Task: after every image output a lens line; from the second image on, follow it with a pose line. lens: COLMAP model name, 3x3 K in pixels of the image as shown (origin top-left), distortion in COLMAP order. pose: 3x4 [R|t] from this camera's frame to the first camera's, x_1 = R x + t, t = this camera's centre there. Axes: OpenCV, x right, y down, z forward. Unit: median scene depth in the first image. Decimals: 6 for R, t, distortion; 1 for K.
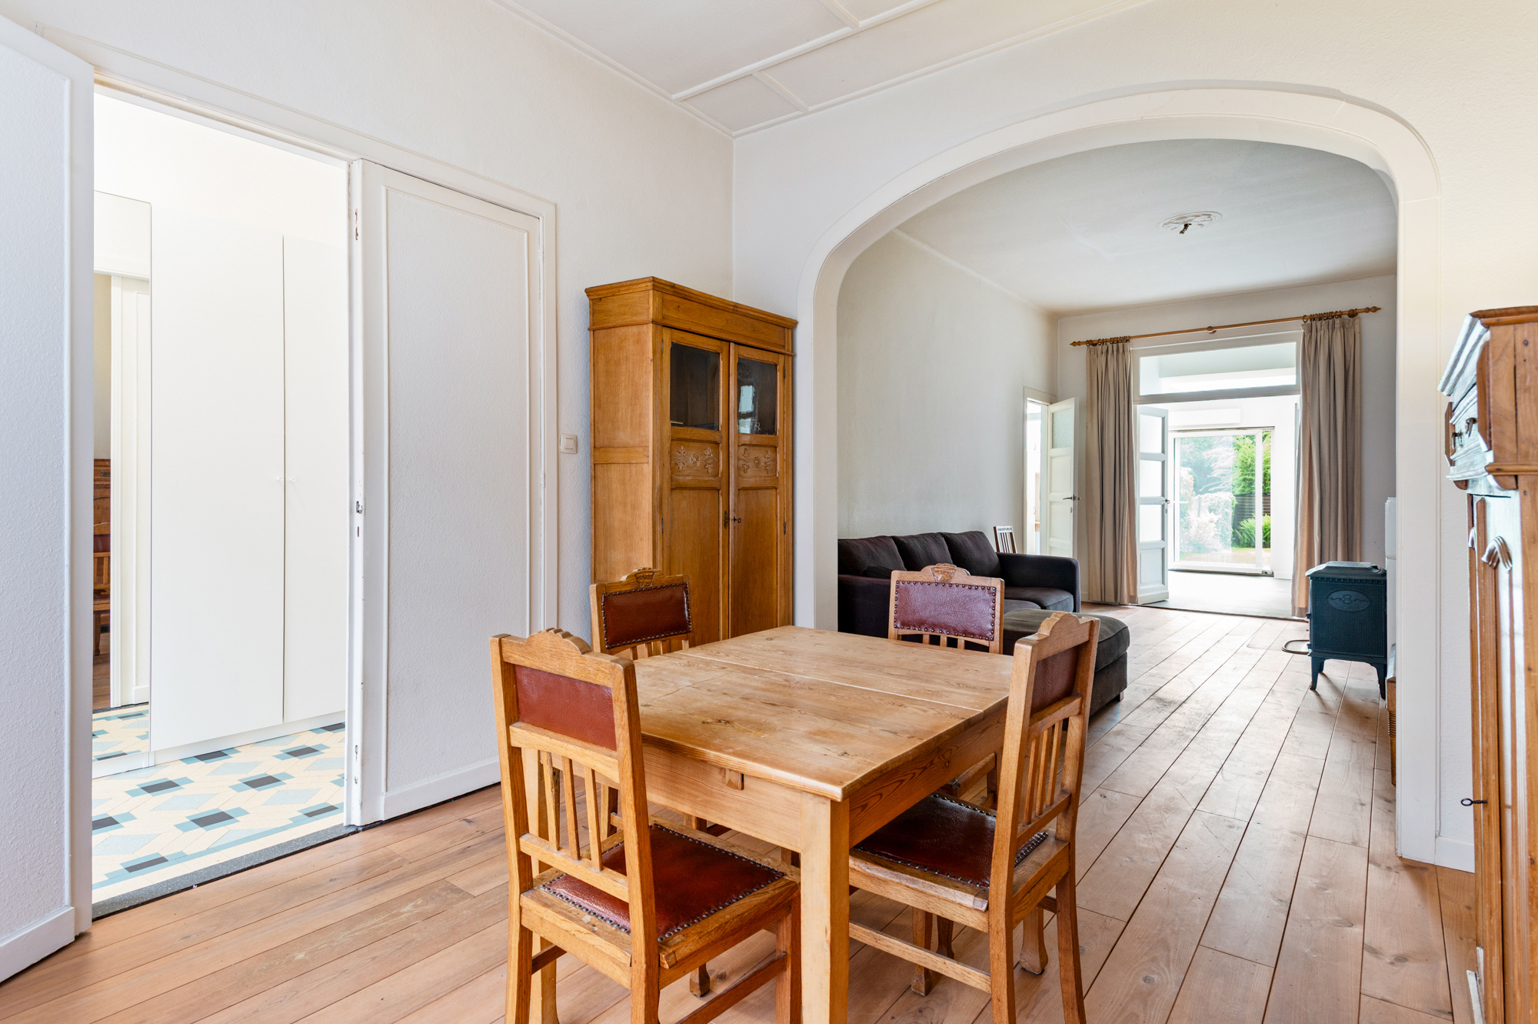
lens RADIAL K [[793.6, 0, 764.4], [0, 793.6, 490.4], [0, 0, 1]] dist [0.003646, 0.000227]
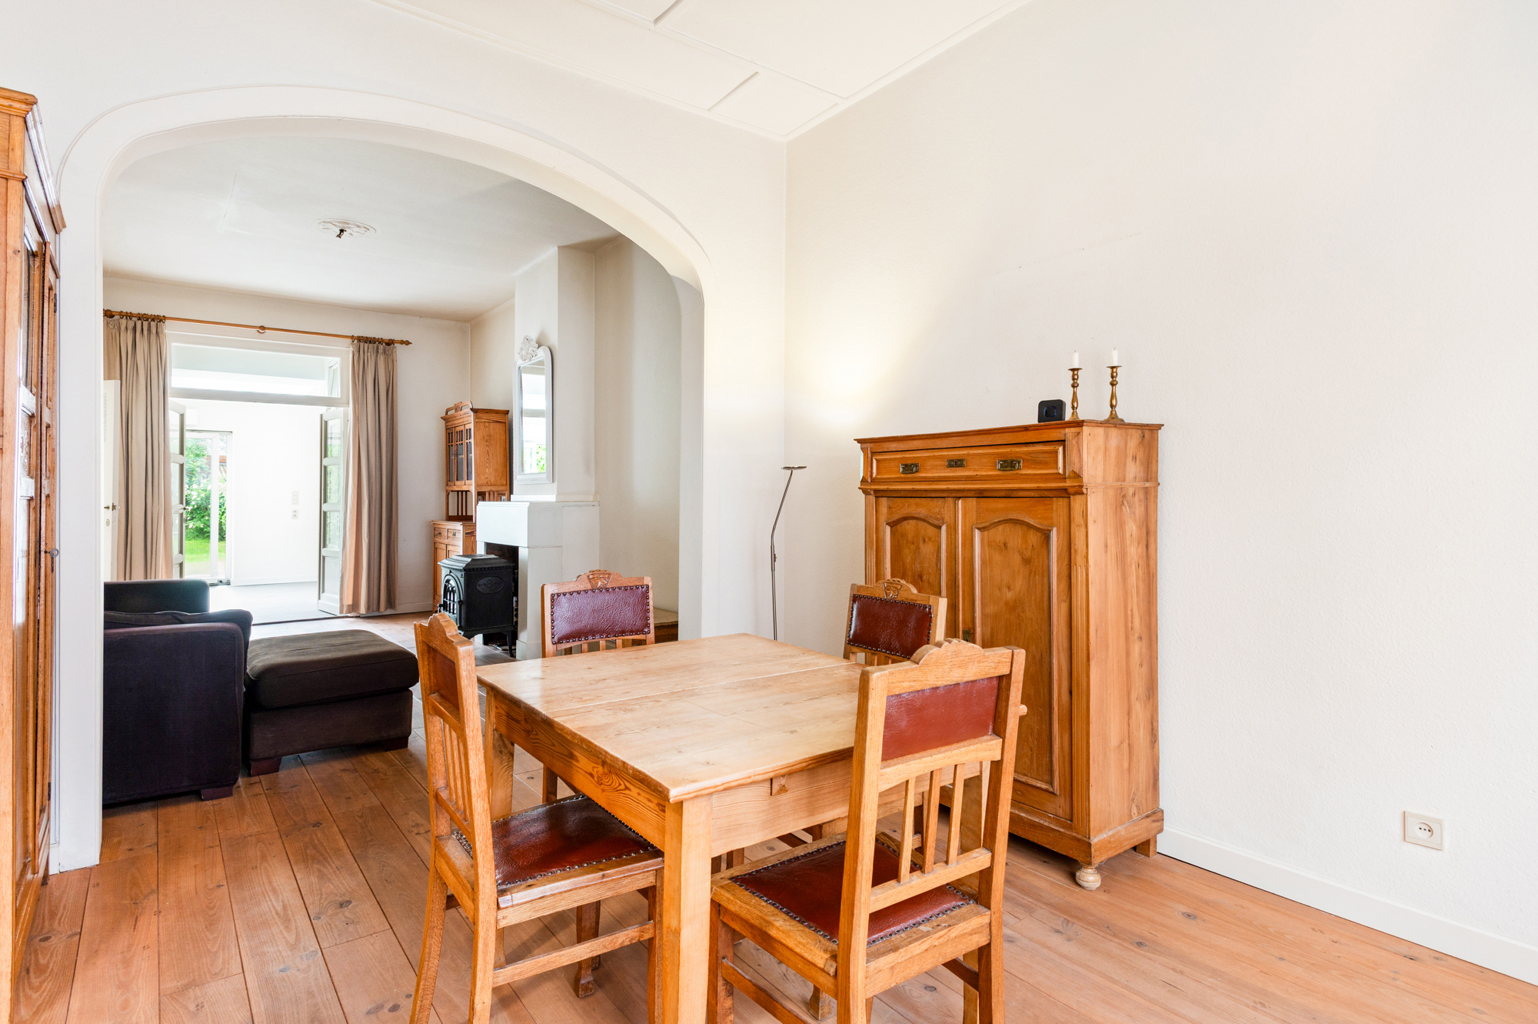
lens RADIAL K [[793.6, 0, 764.4], [0, 793.6, 490.4], [0, 0, 1]] dist [0.003646, 0.000227]
pose [[0.243346, 0.002537, 0.969936, -0.237046], [0.005628, 0.999976, -0.004028, -0.000243], [-0.969923, 0.006439, 0.243326, 0.189263]]
